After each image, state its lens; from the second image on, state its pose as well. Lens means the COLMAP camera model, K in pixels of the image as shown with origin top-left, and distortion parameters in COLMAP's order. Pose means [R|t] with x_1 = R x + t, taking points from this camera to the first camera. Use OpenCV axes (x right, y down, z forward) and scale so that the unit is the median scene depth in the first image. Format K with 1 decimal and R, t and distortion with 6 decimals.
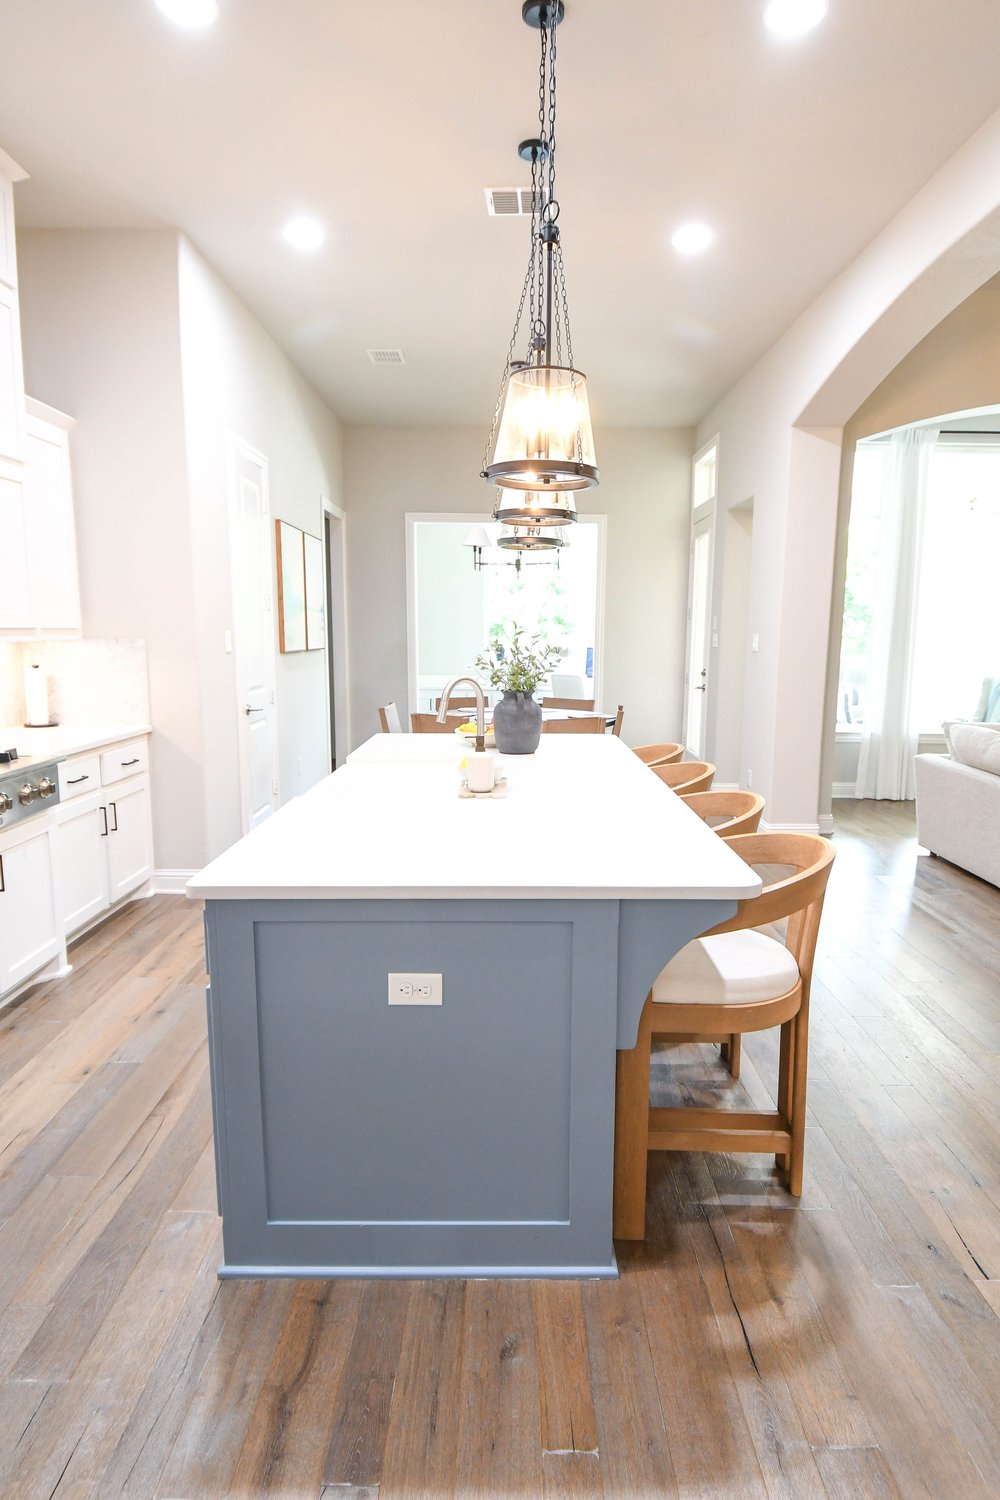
lens RADIAL K [[823.1, 0, 500.0], [0, 823.1, 750.0], [0, 0, 1]] dist [0.000048, -0.002119]
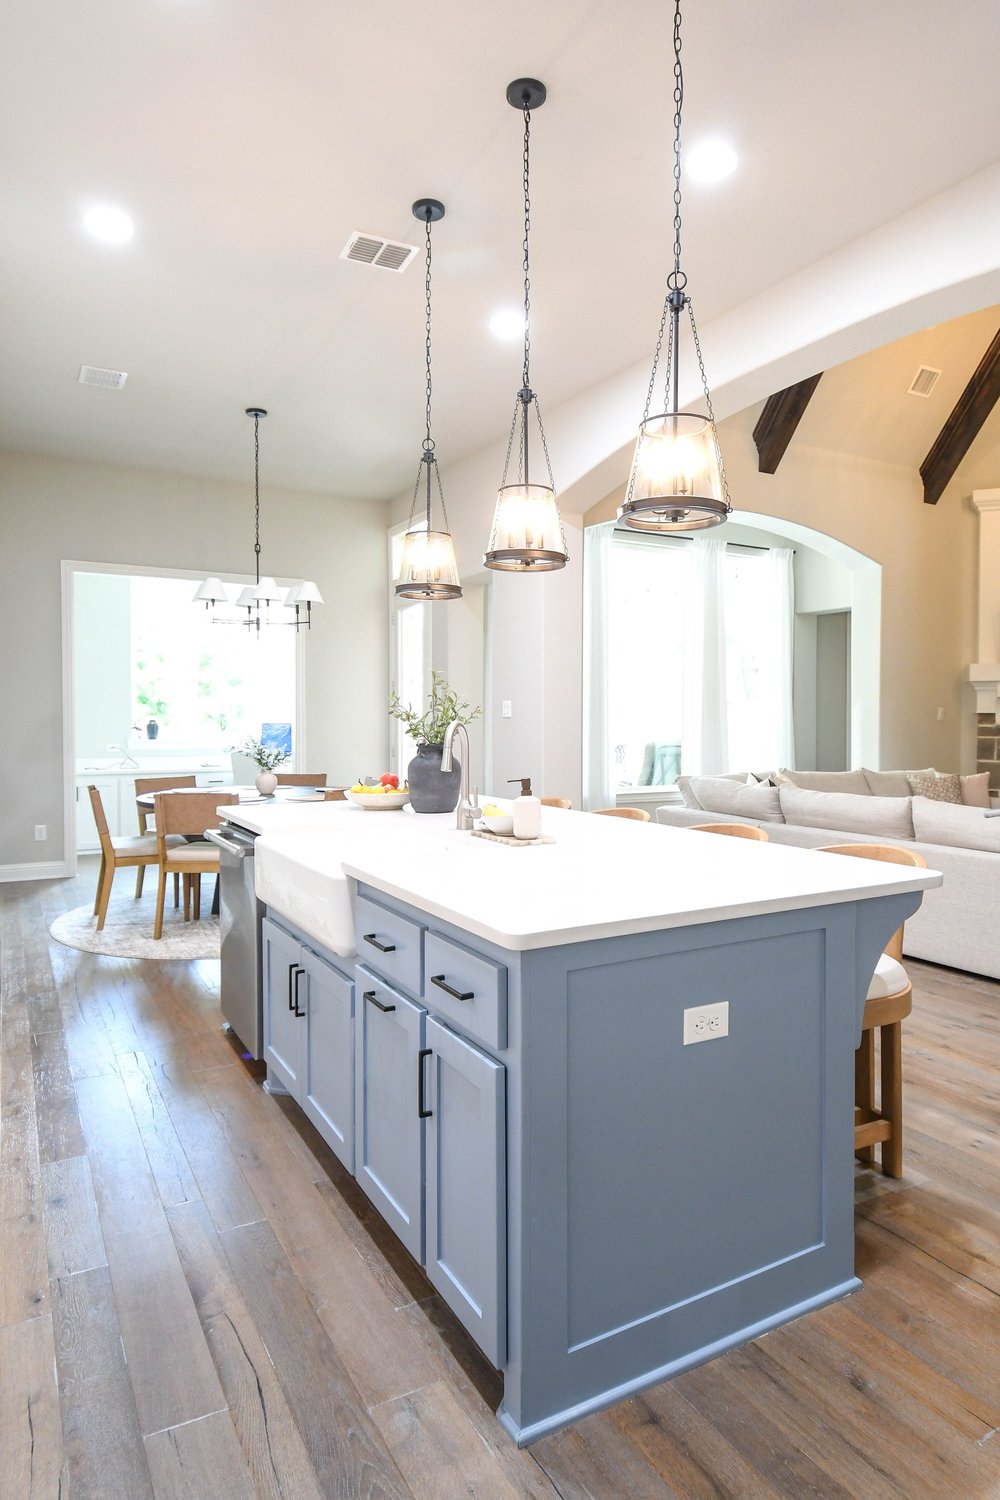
lens RADIAL K [[882.7, 0, 508.2], [0, 882.7, 728.7], [0, 0, 1]] dist [0.005874, -0.015275]
pose [[0.874521, -0.011999, 0.484839, -0.709261], [0.073973, 0.991297, -0.108895, 0.045730], [-0.479313, 0.131096, 0.867798, 0.170355]]
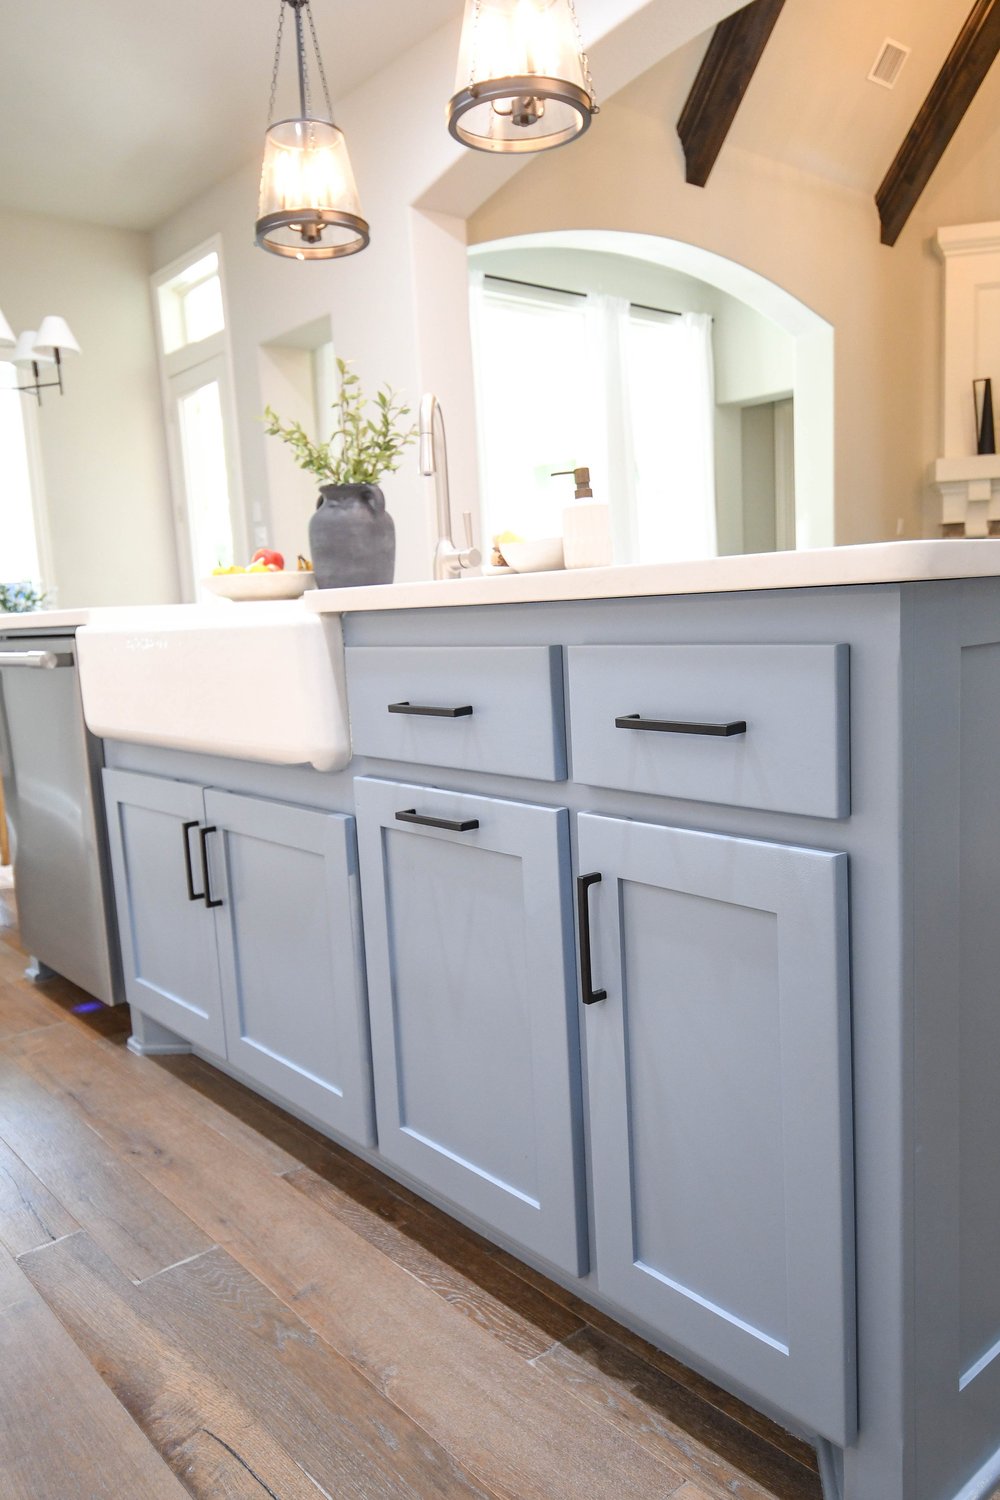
lens RADIAL K [[1103.0, 0, 500.0], [0, 1103.0, 750.0], [0, 0, 1]] dist [0.021129, -0.004939]
pose [[0.767002, -0.127861, 0.628777, -0.736918], [0.143927, 0.989257, 0.025597, 0.188827], [-0.625295, 0.070865, 0.777164, 0.642544]]
